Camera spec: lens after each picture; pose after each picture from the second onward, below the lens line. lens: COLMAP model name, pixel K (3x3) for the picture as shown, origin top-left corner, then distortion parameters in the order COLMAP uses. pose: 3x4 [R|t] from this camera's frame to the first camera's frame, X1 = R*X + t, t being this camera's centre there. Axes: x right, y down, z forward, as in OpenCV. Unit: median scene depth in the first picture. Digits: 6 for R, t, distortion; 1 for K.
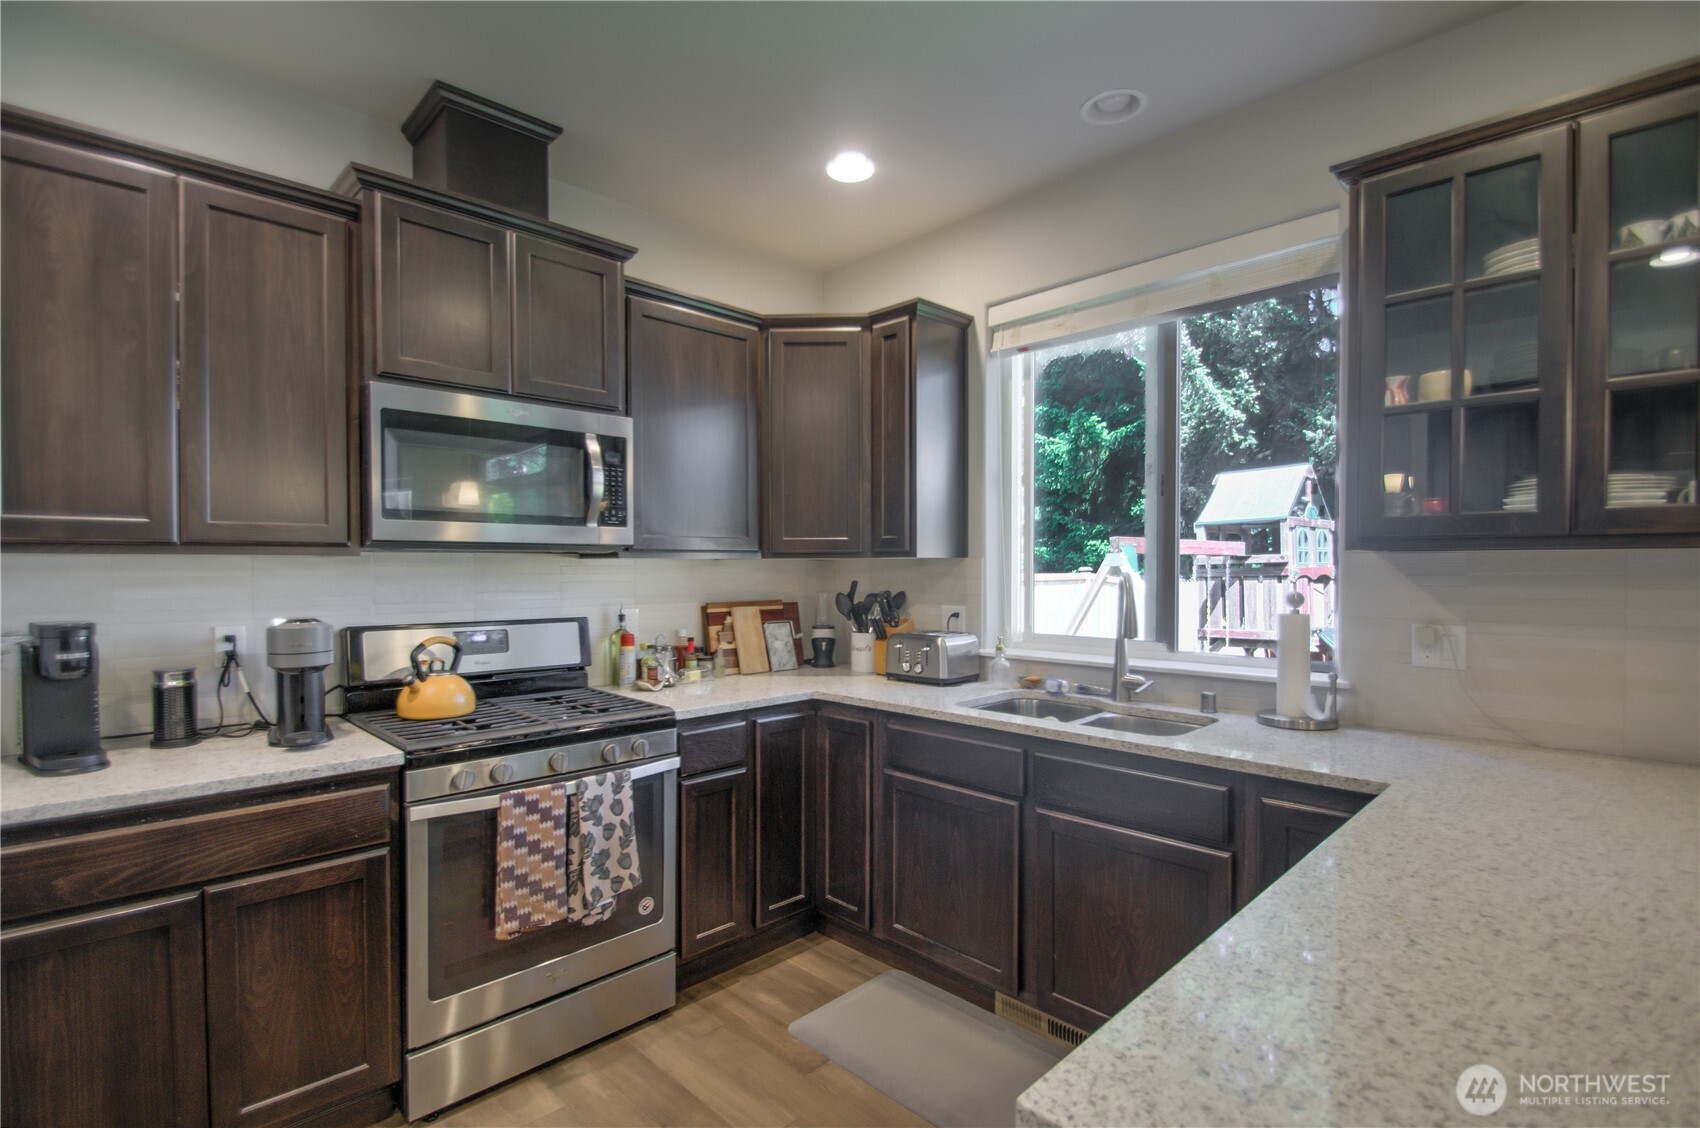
lens RADIAL K [[780.6, 0, 849.2], [0, 780.6, 577.1], [0, 0, 1]] dist [0.005025, -0.009055]
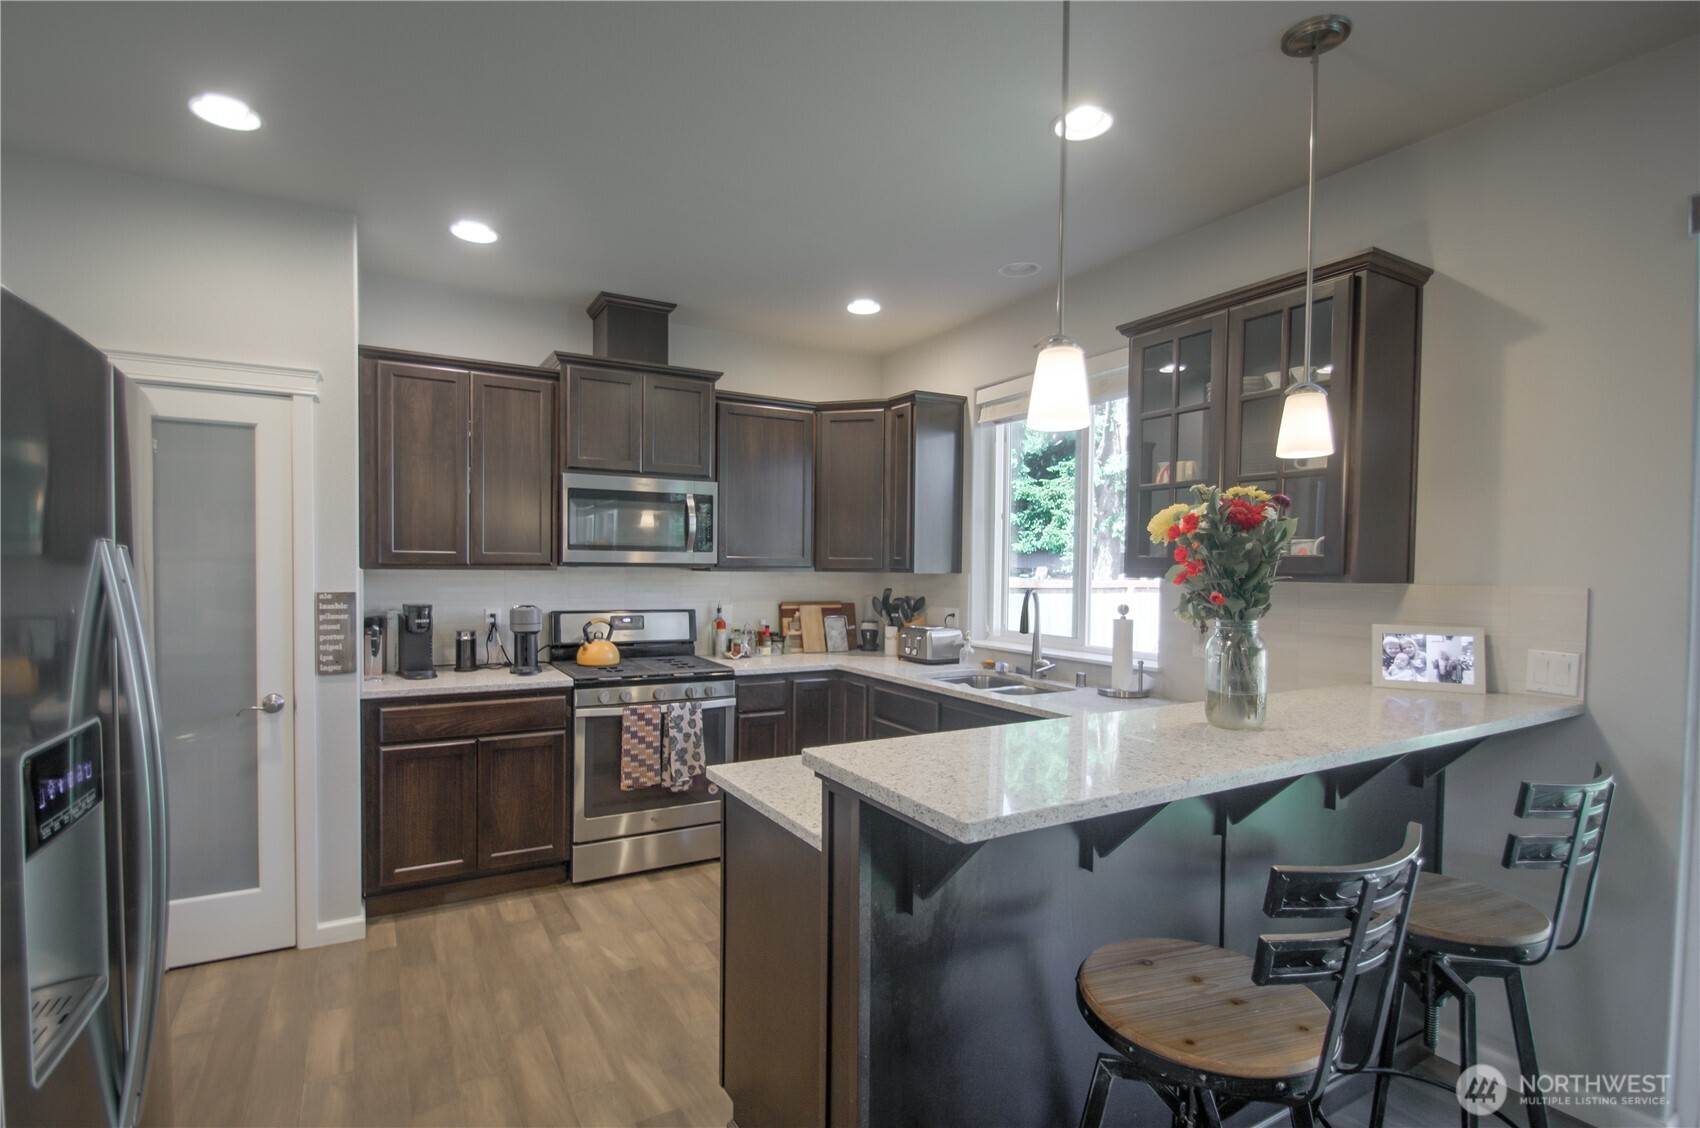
lens RADIAL K [[780.6, 0, 860.7], [0, 780.6, 583.2], [0, 0, 1]] dist [0.005025, -0.009055]
pose [[0.971558, 0.018408, -0.236087, 0.438902], [-0.016857, 0.999821, 0.008587, -0.024159], [0.236203, -0.004363, 0.971694, -0.530840]]
